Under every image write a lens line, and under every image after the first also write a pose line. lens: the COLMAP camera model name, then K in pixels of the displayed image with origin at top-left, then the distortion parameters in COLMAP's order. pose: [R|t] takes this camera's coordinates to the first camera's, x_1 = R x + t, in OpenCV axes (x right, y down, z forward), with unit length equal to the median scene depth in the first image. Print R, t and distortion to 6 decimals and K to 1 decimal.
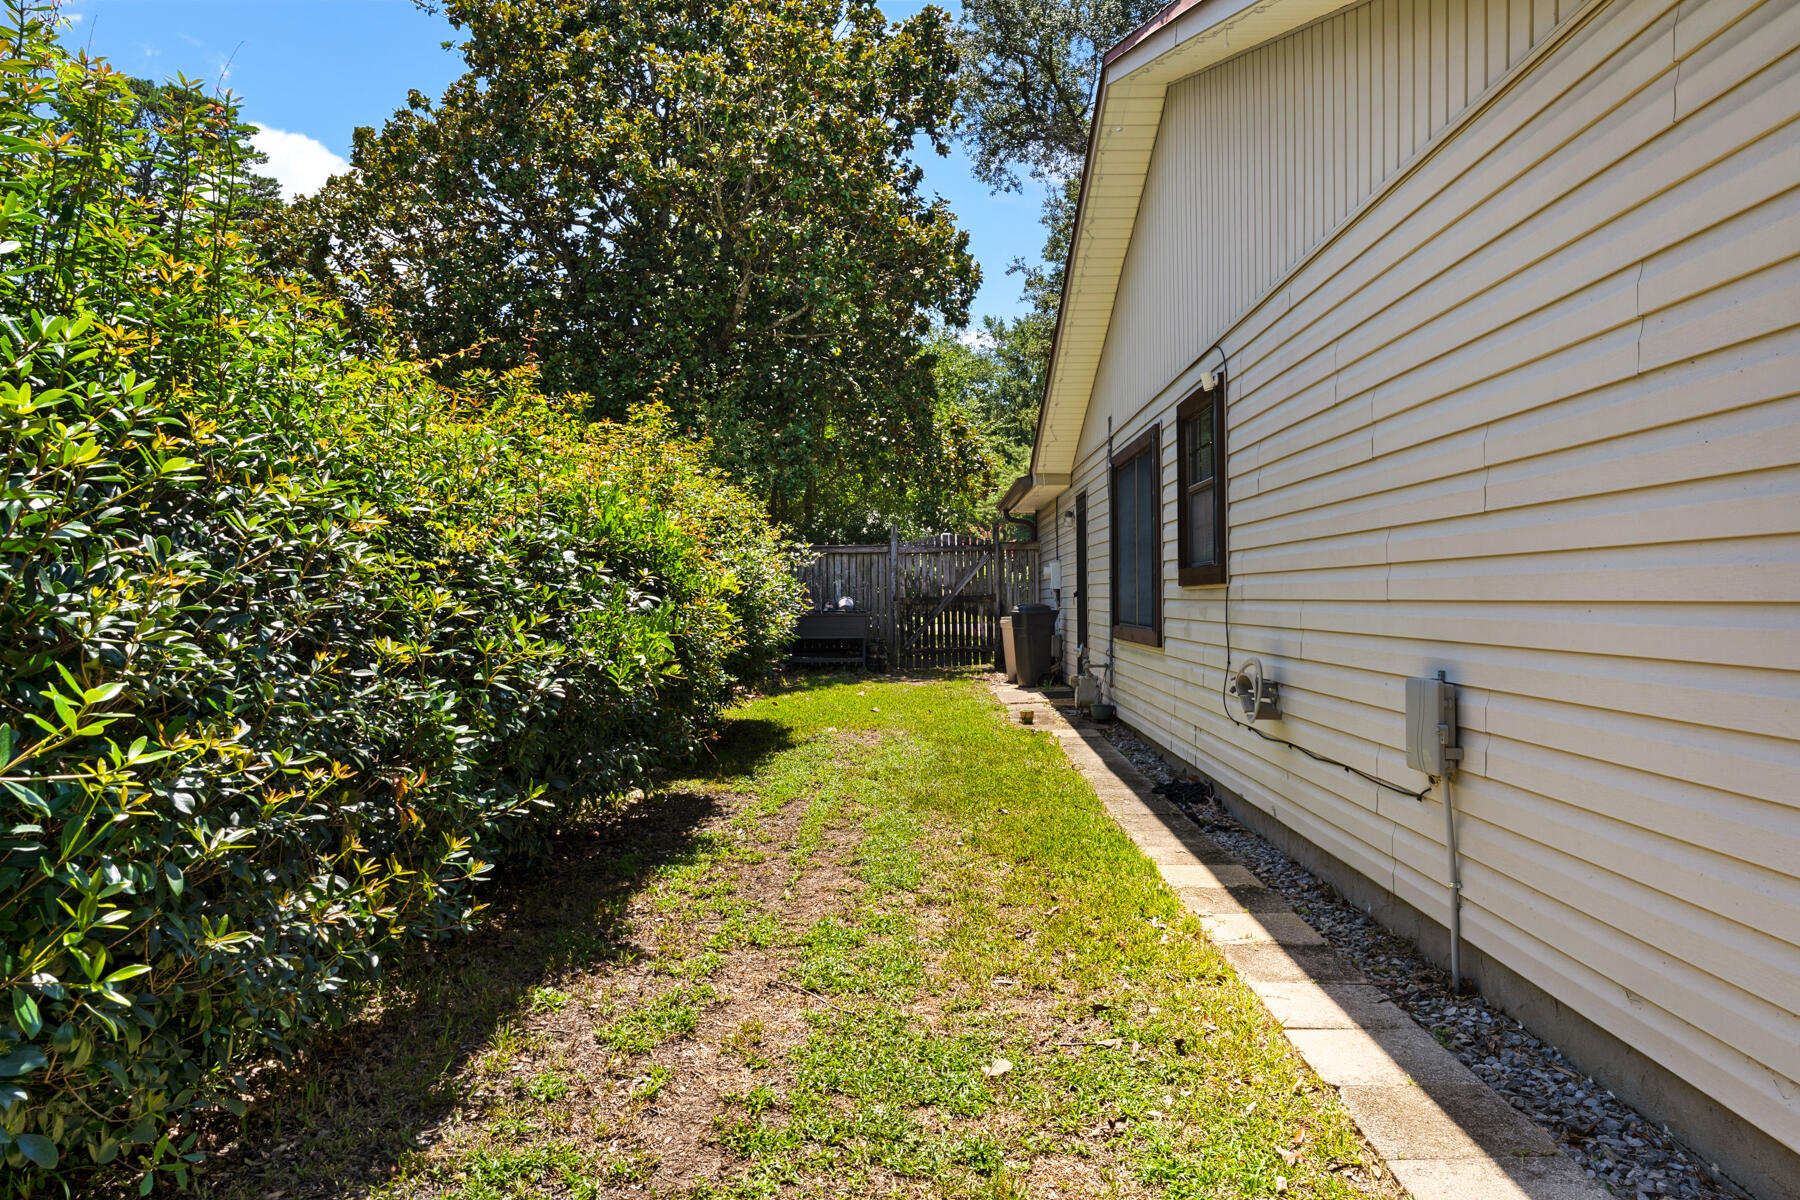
lens RADIAL K [[1240.4, 0, 900.0], [0, 1240.4, 600.0], [0, 0, 1]] dist [0.000411, -0.000016]
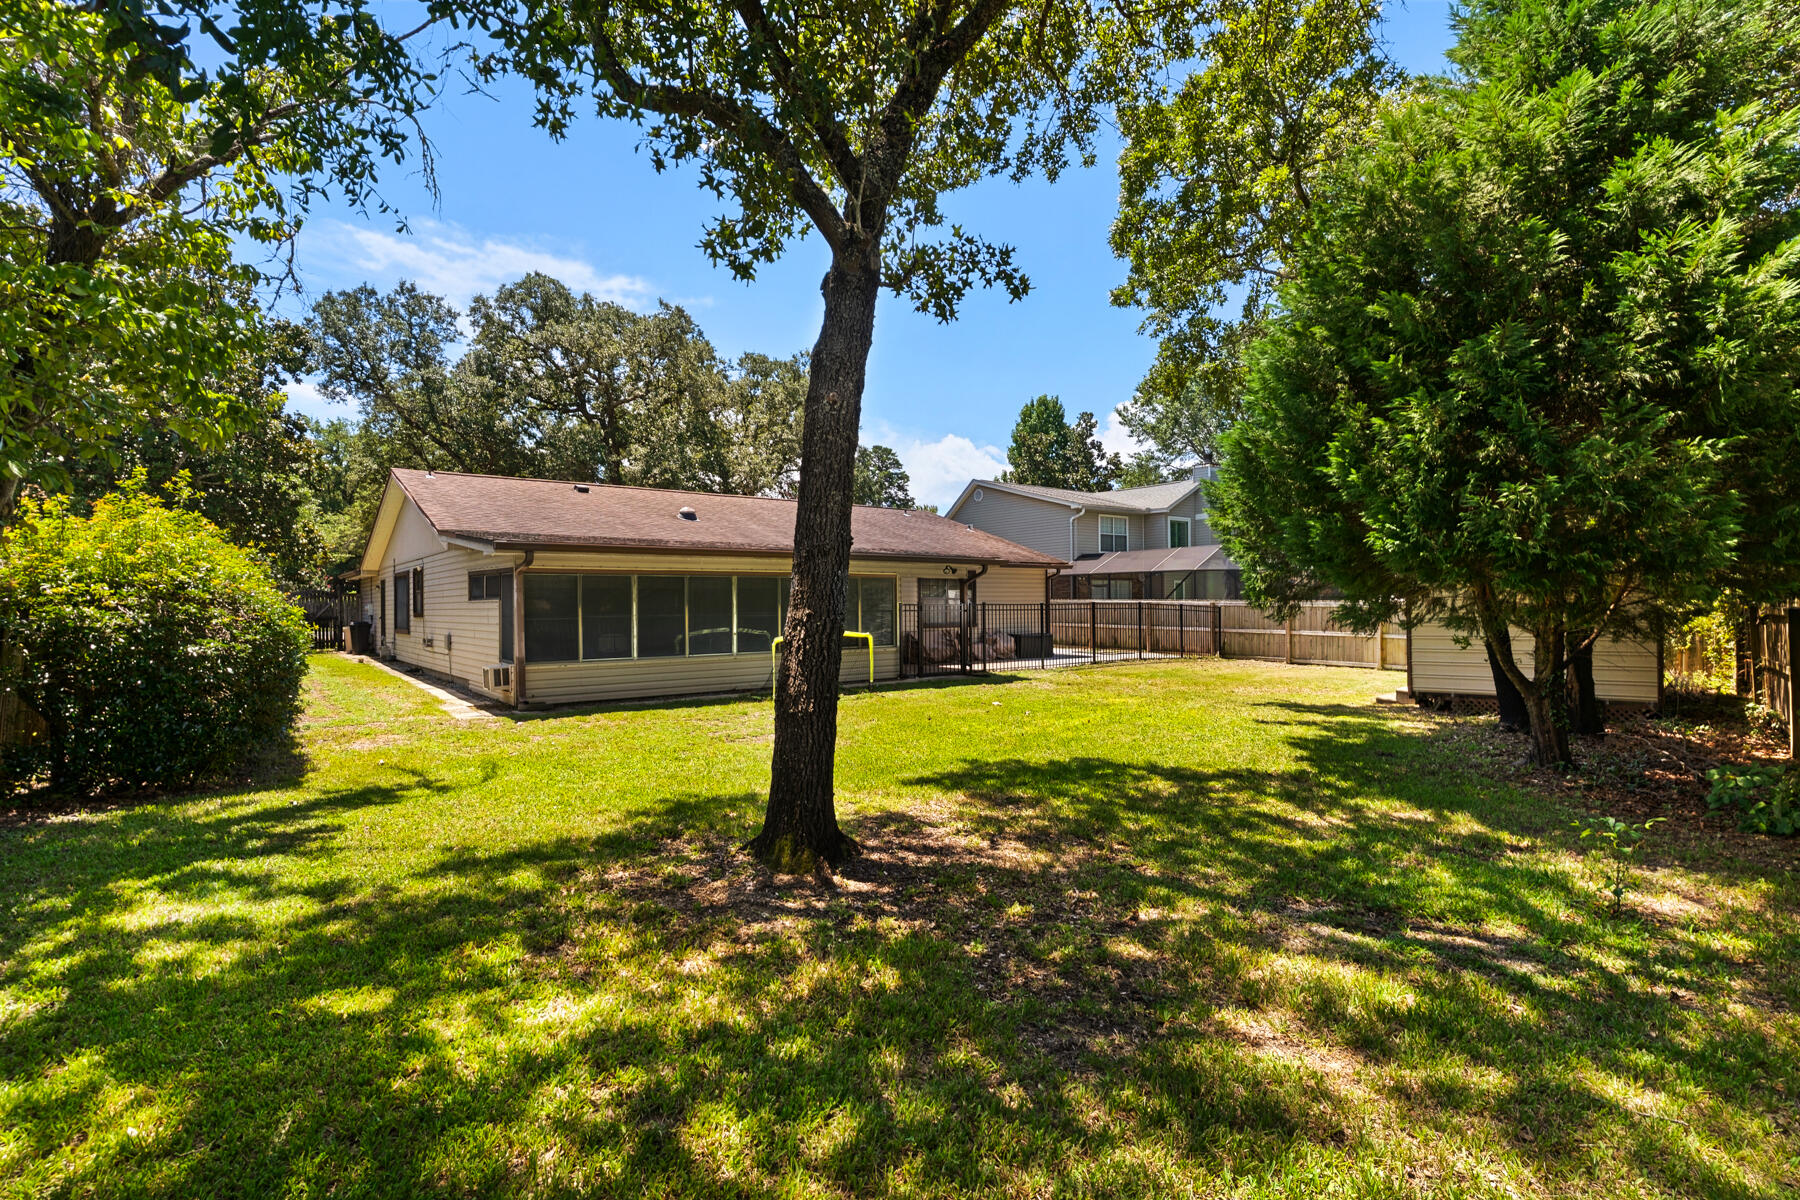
lens RADIAL K [[865.3, 0, 900.0], [0, 865.3, 600.0], [0, 0, 1]] dist [-0.000301, -0.000080]
pose [[0.774174, 0.002545, 0.632968, -0.191375], [0.005482, 0.999927, -0.010725, -0.017696], [-0.632950, 0.011773, 0.774103, -1.287166]]
